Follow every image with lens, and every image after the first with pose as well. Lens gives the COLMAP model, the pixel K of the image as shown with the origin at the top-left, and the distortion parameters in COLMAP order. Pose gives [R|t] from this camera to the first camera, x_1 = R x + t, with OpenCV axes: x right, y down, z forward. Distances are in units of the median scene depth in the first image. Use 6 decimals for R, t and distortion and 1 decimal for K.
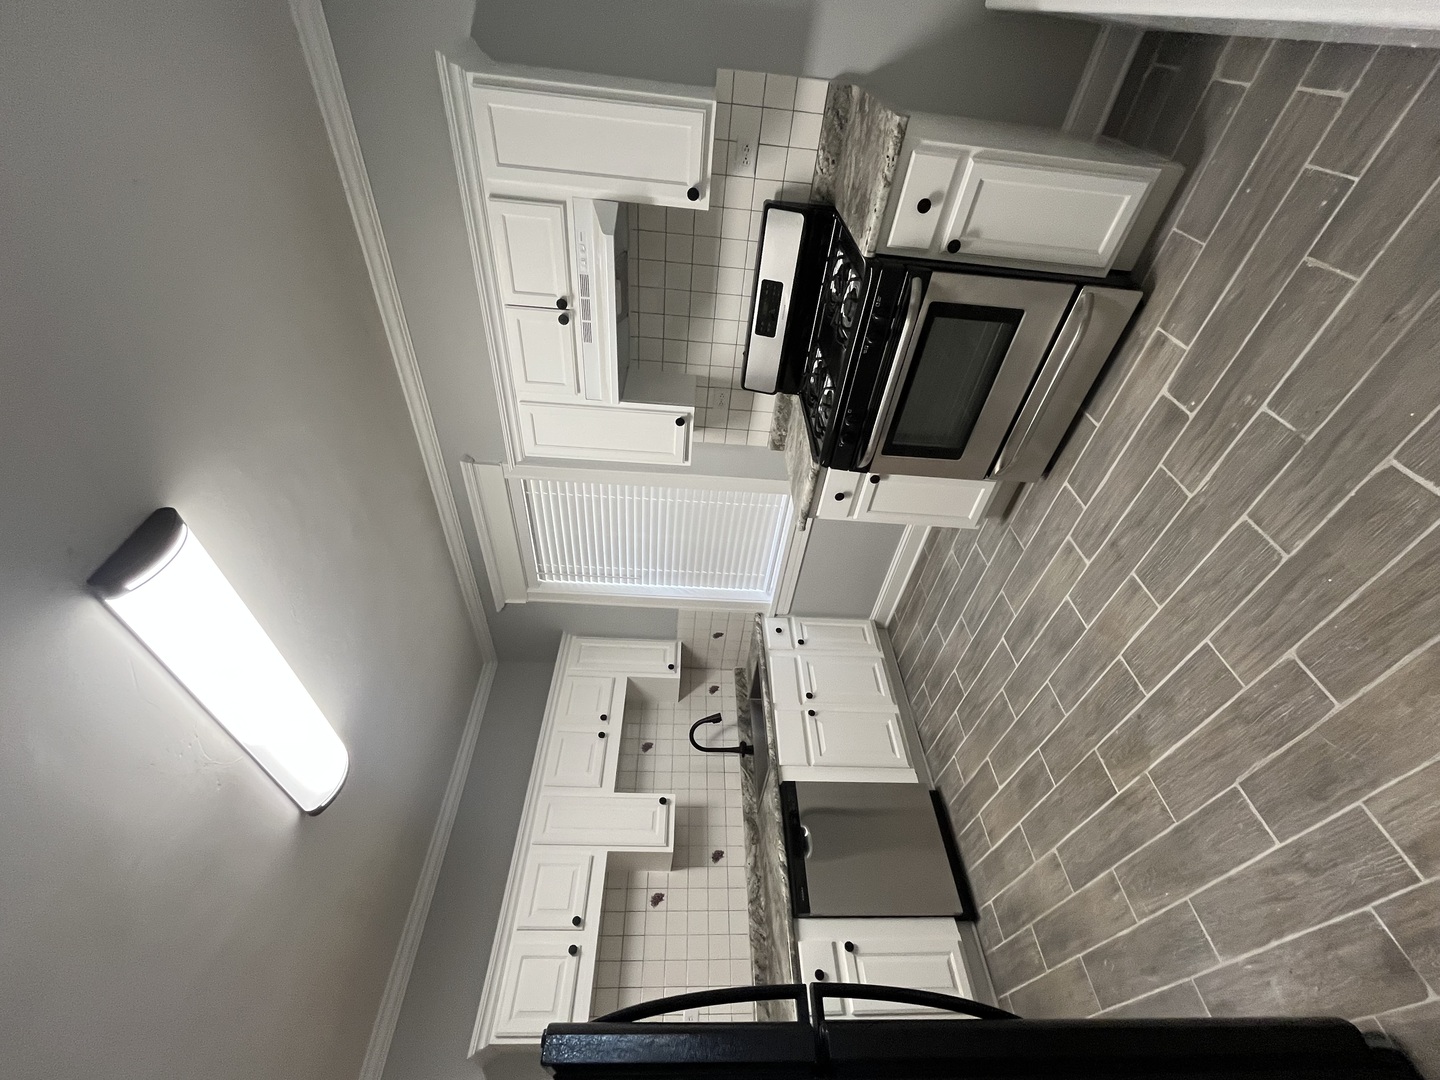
lens RADIAL K [[599.8, 0, 728.5], [0, 599.8, 537.1], [0, 0, 1]] dist [-0.003402, 0.000030]
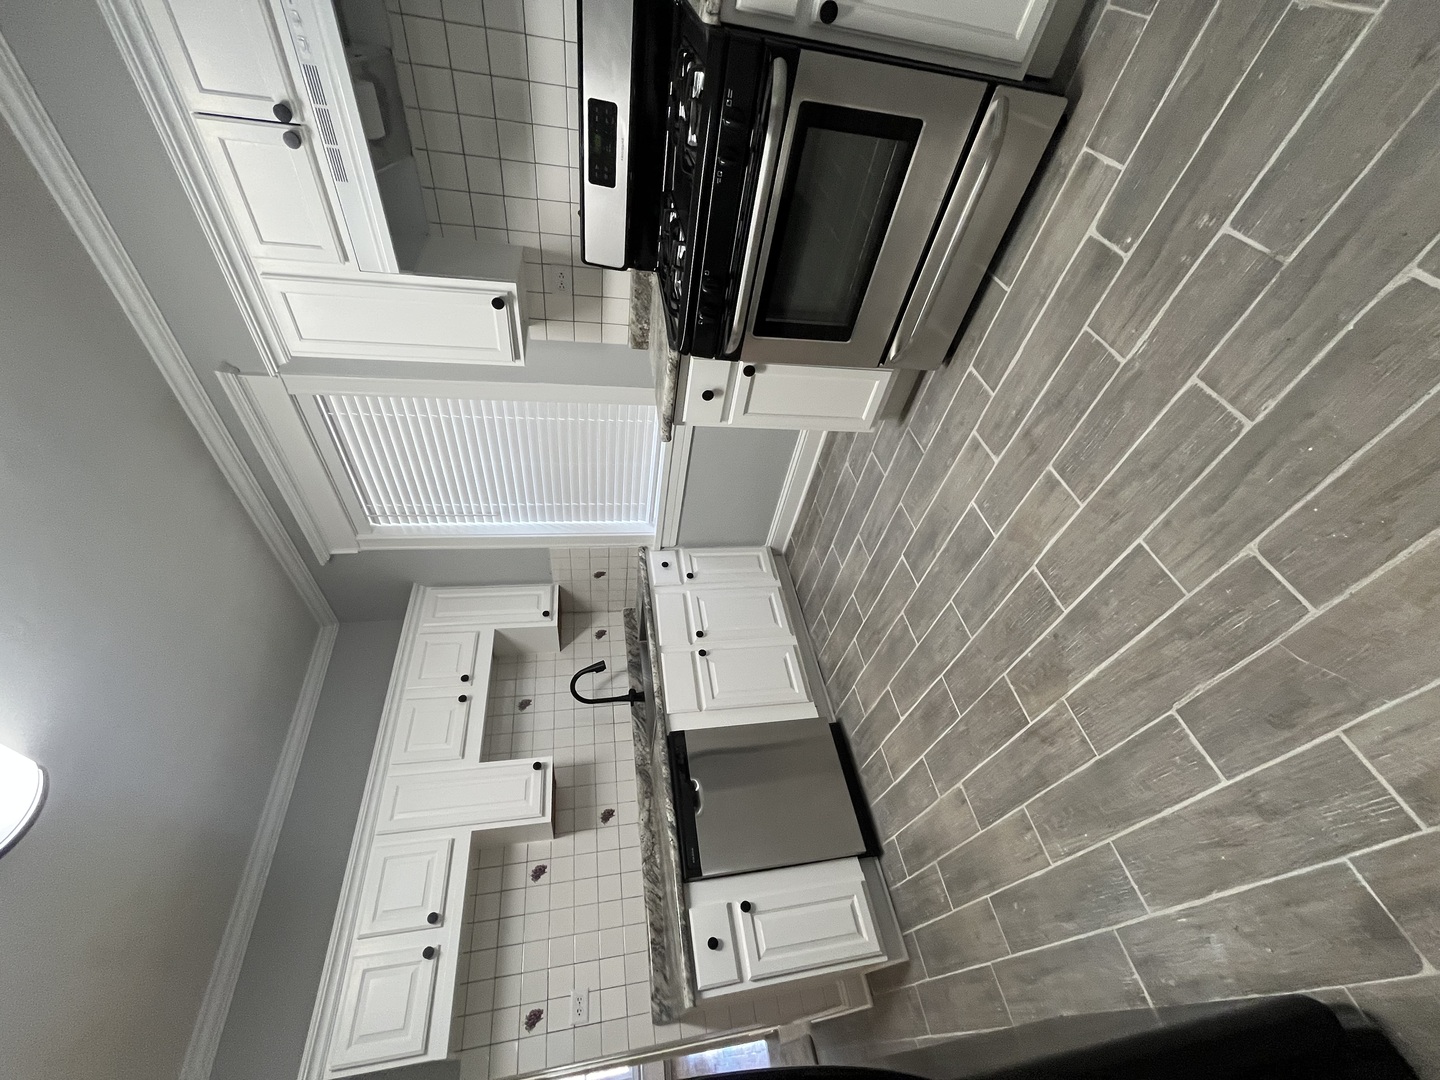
lens RADIAL K [[599.8, 0, 728.5], [0, 599.8, 537.1], [0, 0, 1]] dist [-0.003402, 0.000030]
pose [[0.987735, -0.061591, 0.143478, 0.089173], [0.045879, 0.992833, 0.110350, 0.035739], [-0.149246, -0.102414, 0.983482, 0.192692]]
